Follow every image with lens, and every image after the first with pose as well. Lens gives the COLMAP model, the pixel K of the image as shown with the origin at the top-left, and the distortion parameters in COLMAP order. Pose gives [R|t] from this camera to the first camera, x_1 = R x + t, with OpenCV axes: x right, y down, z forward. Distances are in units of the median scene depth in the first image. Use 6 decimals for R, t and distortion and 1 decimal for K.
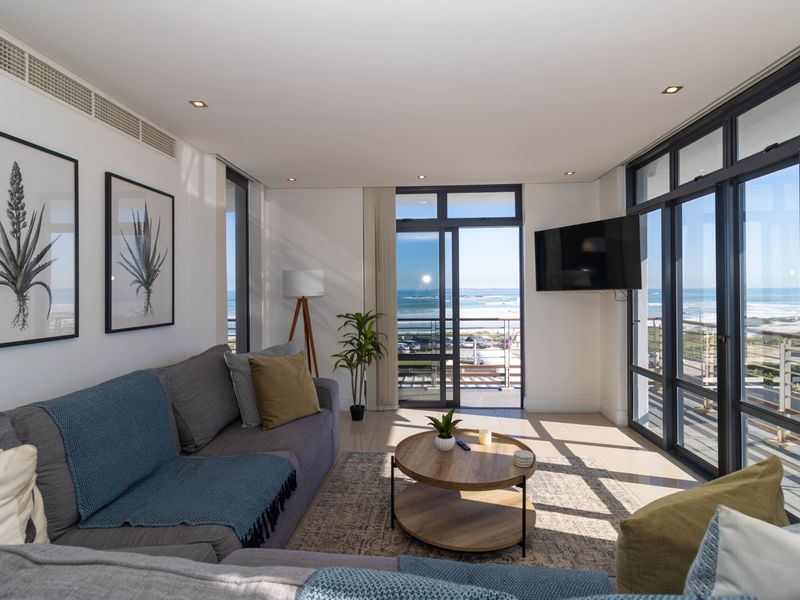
lens RADIAL K [[413.9, 0, 404.6], [0, 413.9, 288.4], [0, 0, 1]] dist [0.000858, 0.000728]
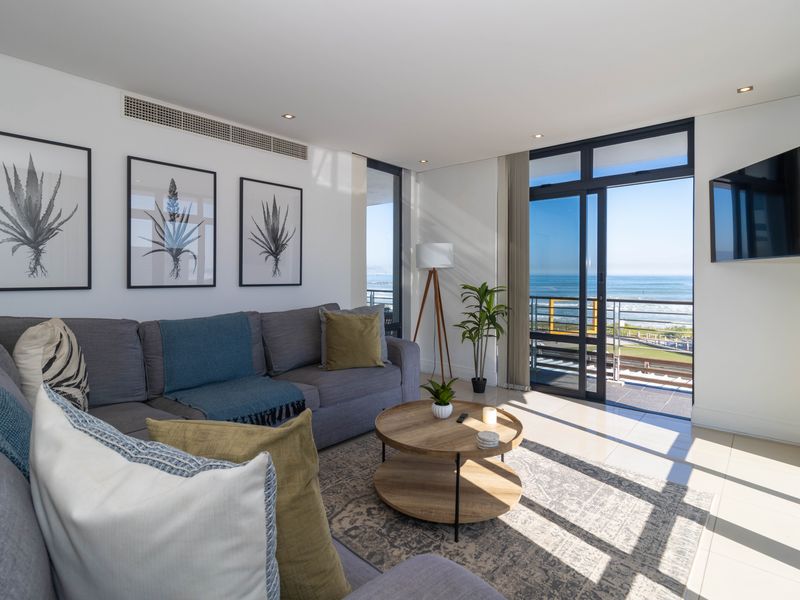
lens RADIAL K [[420.1, 0, 417.6], [0, 420.1, 275.0], [0, 0, 1]] dist [0.000068, 0.000393]
pose [[0.794433, 0.009491, -0.607277, 0.400592], [-0.006729, 0.999954, 0.006826, 0.030314], [0.607314, -0.001337, 0.794461, 0.112414]]
